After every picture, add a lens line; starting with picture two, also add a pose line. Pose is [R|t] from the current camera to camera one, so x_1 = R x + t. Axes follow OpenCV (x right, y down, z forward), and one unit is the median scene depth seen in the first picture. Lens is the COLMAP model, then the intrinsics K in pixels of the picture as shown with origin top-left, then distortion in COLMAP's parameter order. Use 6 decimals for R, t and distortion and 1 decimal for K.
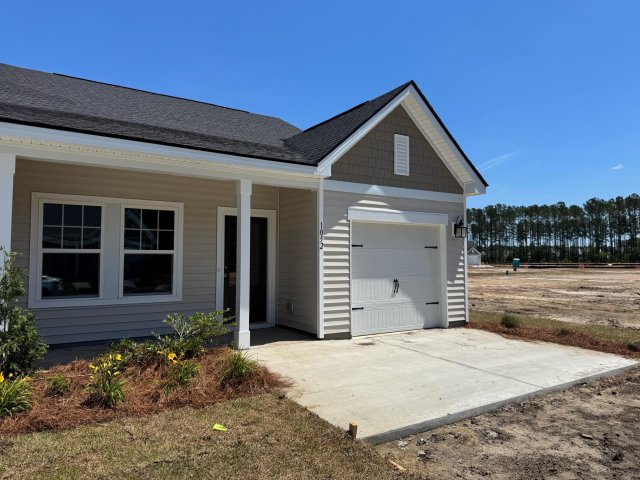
lens RADIAL K [[481.8, 0, 320.5], [0, 481.8, 239.3], [0, 0, 1]] dist [-0.001940, -0.000214]
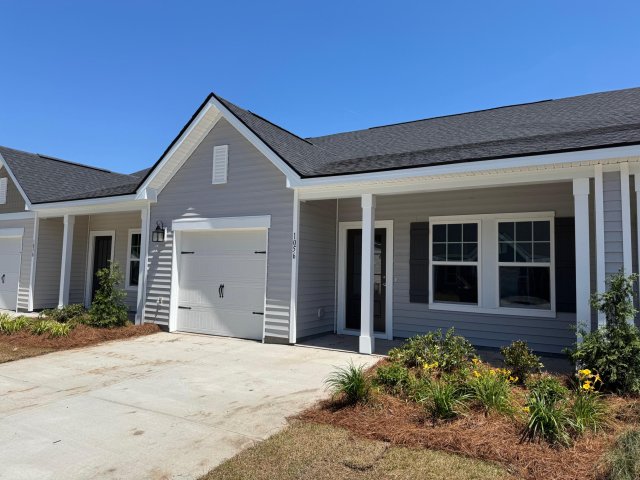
lens RADIAL K [[448.7, 0, 320.6], [0, 448.7, 239.6], [0, 0, 1]] dist [0.013286, 0.000813]
pose [[0.466781, -0.049265, -0.883000, 0.655786], [0.020173, 0.998781, -0.045061, 0.020382], [0.884143, 0.003220, 0.467205, 0.435707]]
